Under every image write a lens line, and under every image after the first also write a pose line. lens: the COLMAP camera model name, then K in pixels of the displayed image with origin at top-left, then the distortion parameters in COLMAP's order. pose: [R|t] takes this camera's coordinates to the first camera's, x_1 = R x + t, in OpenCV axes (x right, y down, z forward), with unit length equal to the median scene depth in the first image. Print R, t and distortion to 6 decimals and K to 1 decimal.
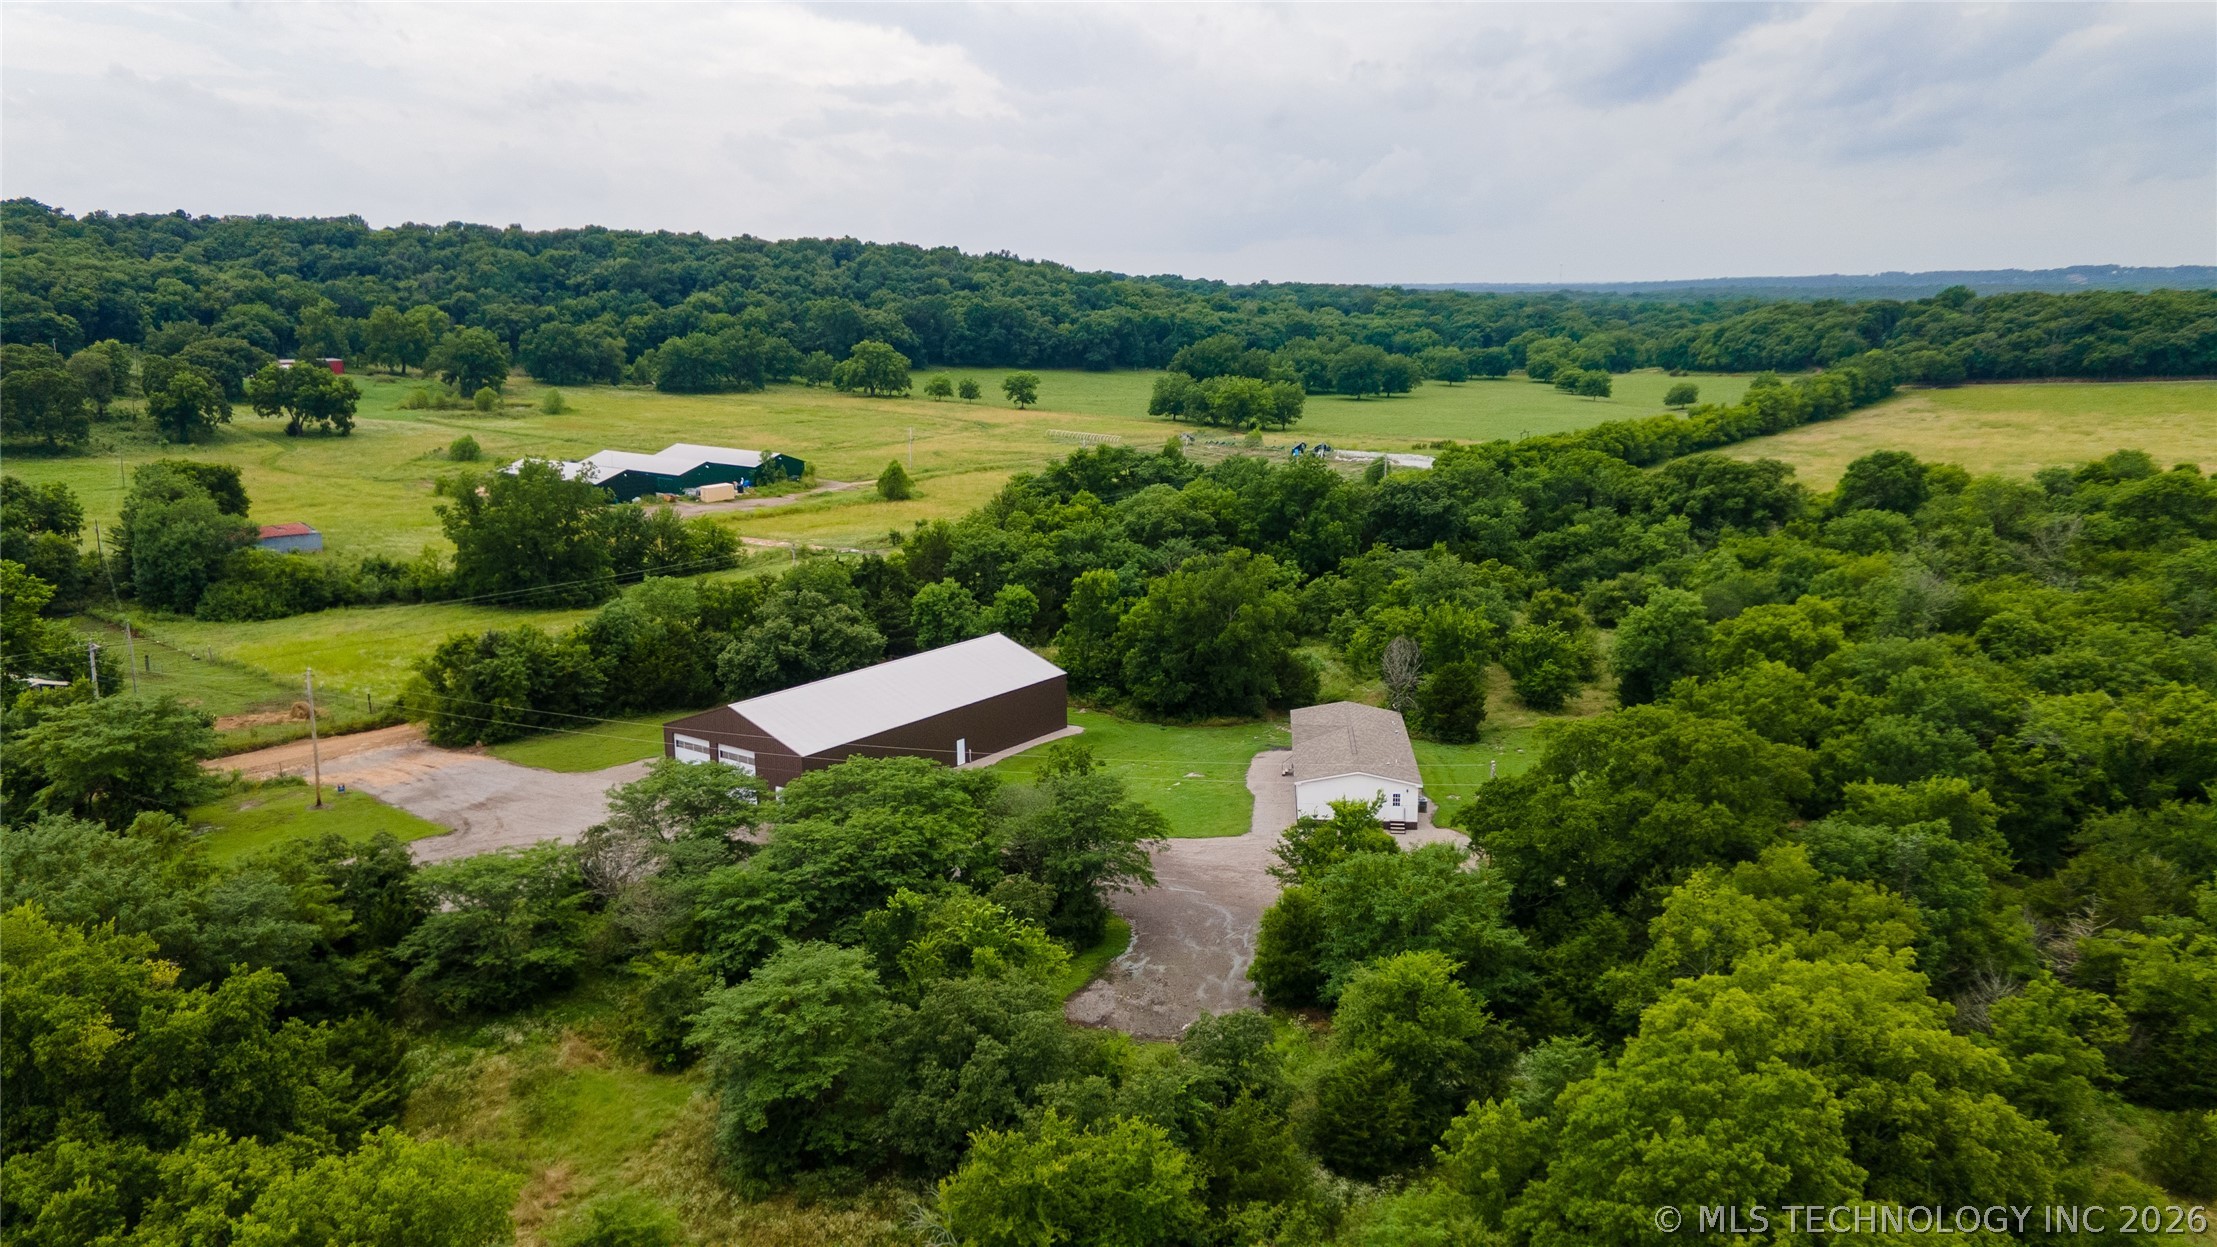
lens RADIAL K [[1604.9, 0, 1088.7], [0, 1604.9, 624.3], [0, 0, 1]] dist [0.039053, 0.024377]
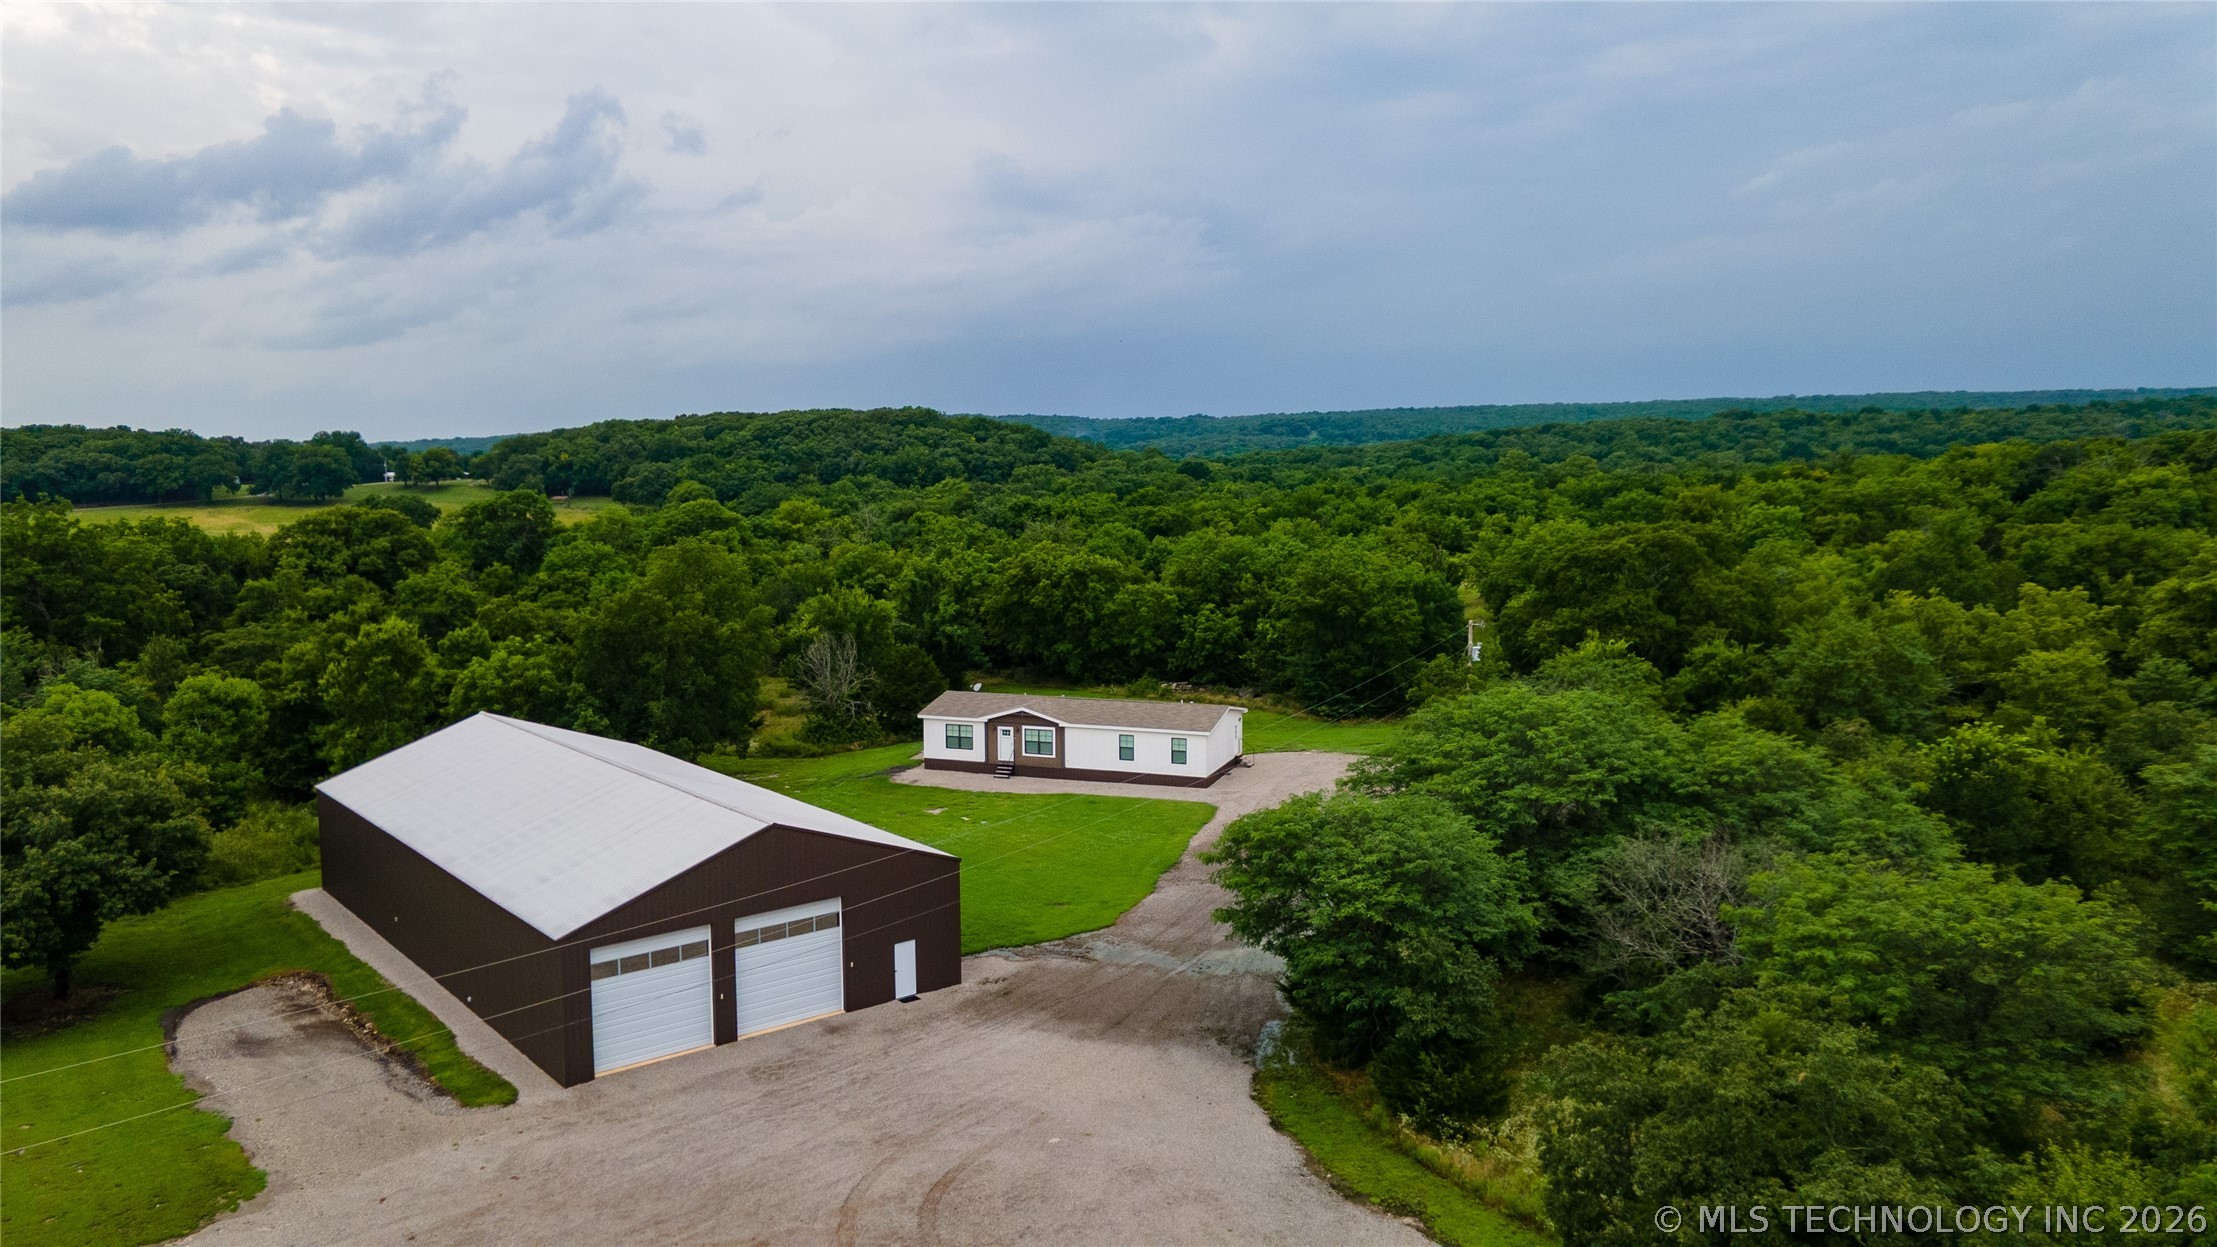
lens RADIAL K [[1604.9, 0, 1088.8], [0, 1604.9, 626.5], [0, 0, 1]] dist [0.039053, 0.024377]
pose [[0.246628, -0.100307, 0.963905, -0.159911], [0.203775, 0.977760, 0.049610, -0.002627], [-0.947444, 0.184184, 0.261583, 0.190794]]
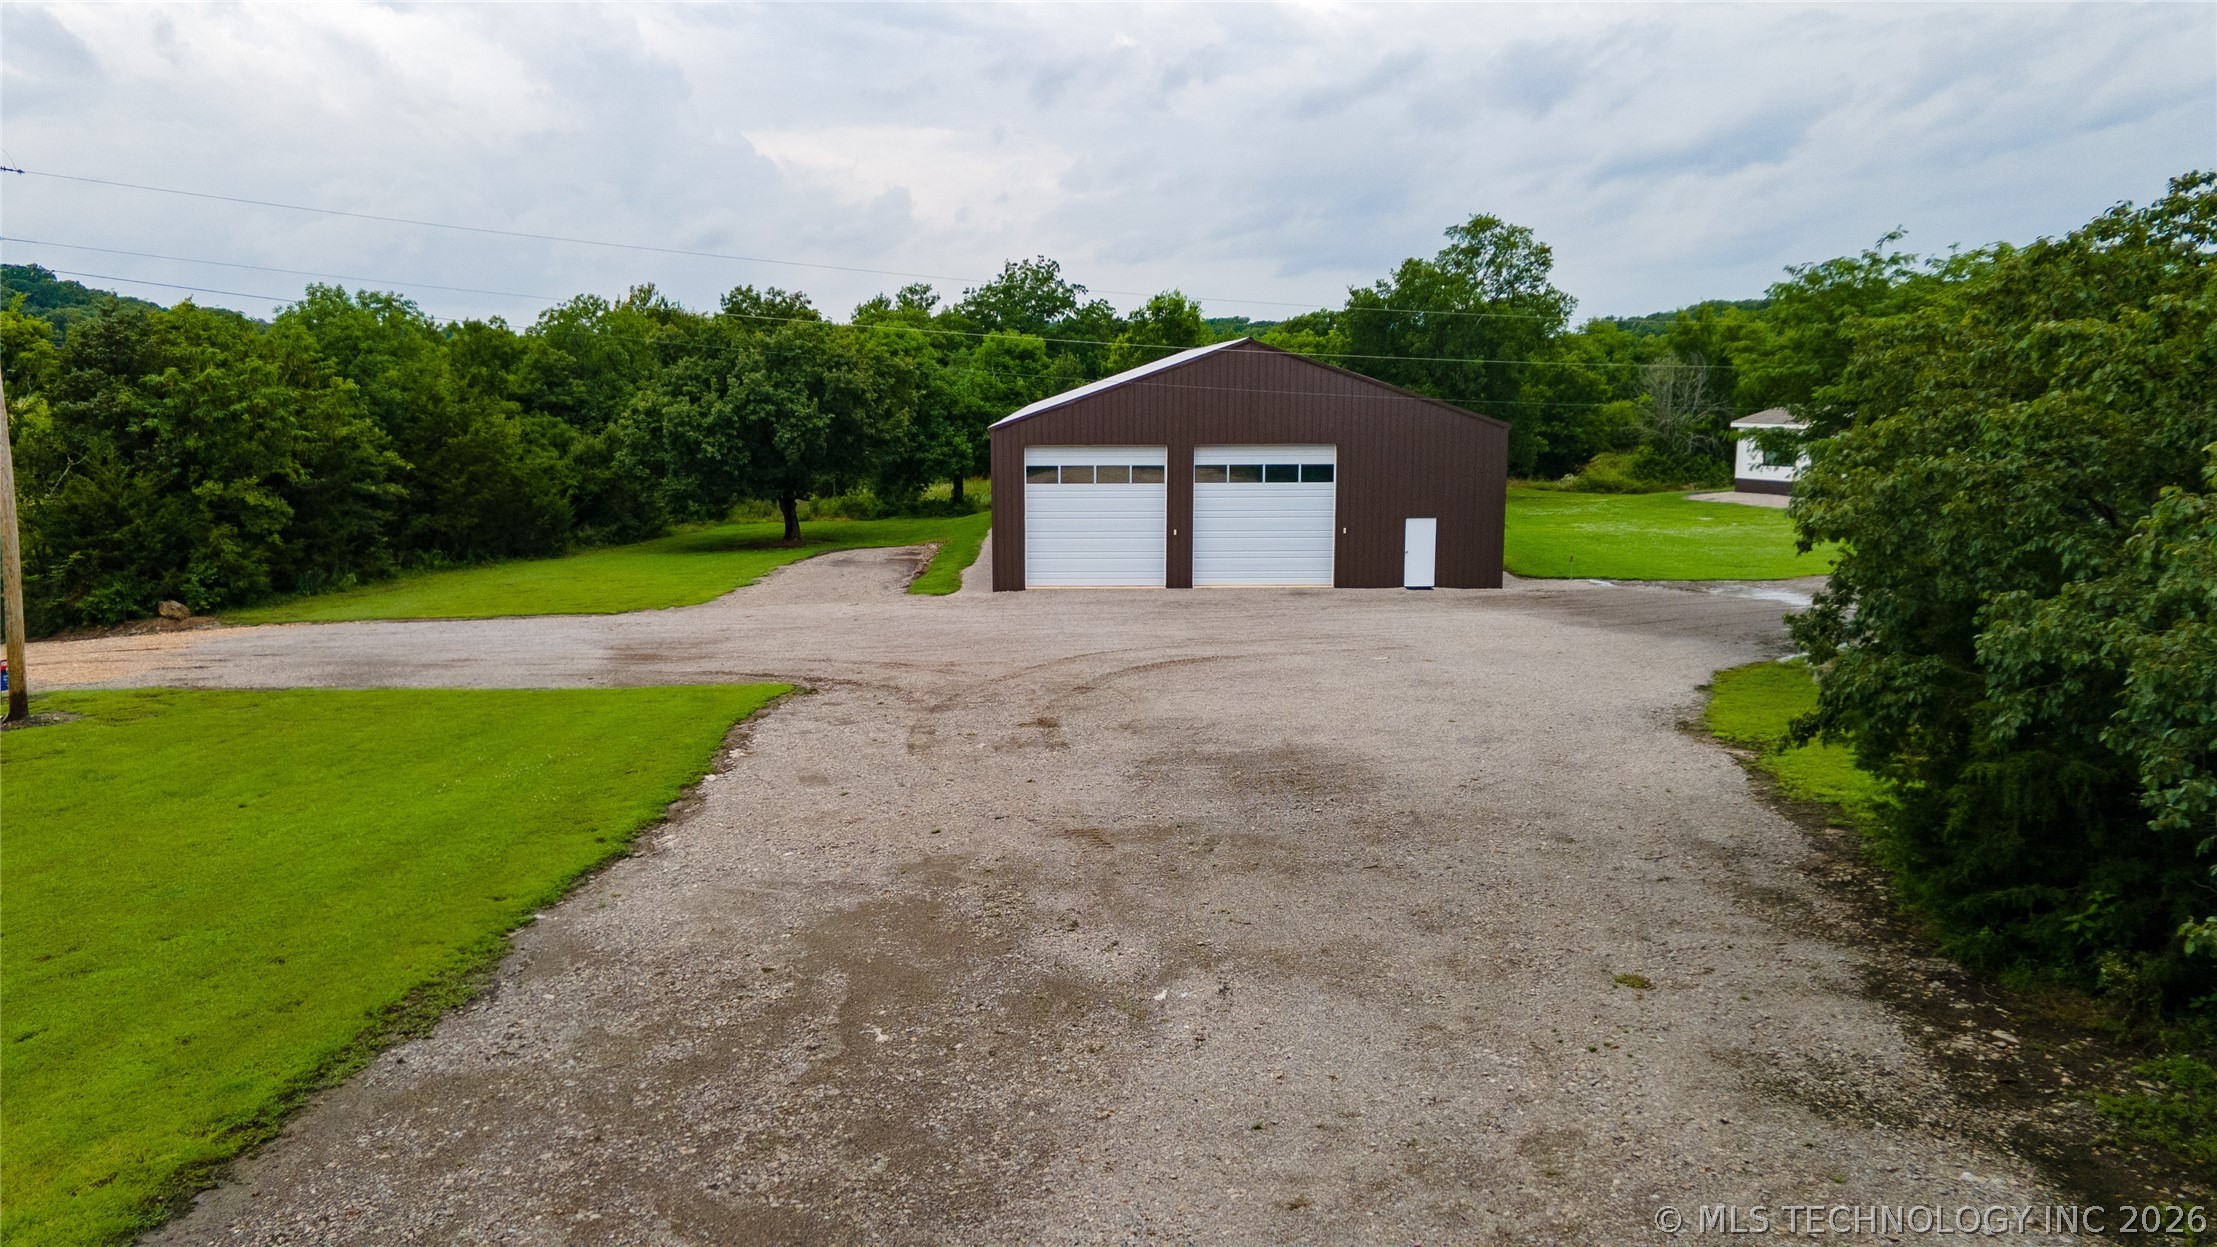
lens RADIAL K [[1604.9, 0, 1078.5], [0, 1604.9, 634.0], [0, 0, 1]] dist [0.039053, 0.024377]
pose [[0.801167, -0.088851, 0.591809, -0.123044], [0.118100, 0.992943, -0.010805, 0.030120], [-0.586672, 0.078549, 0.806006, 0.173783]]
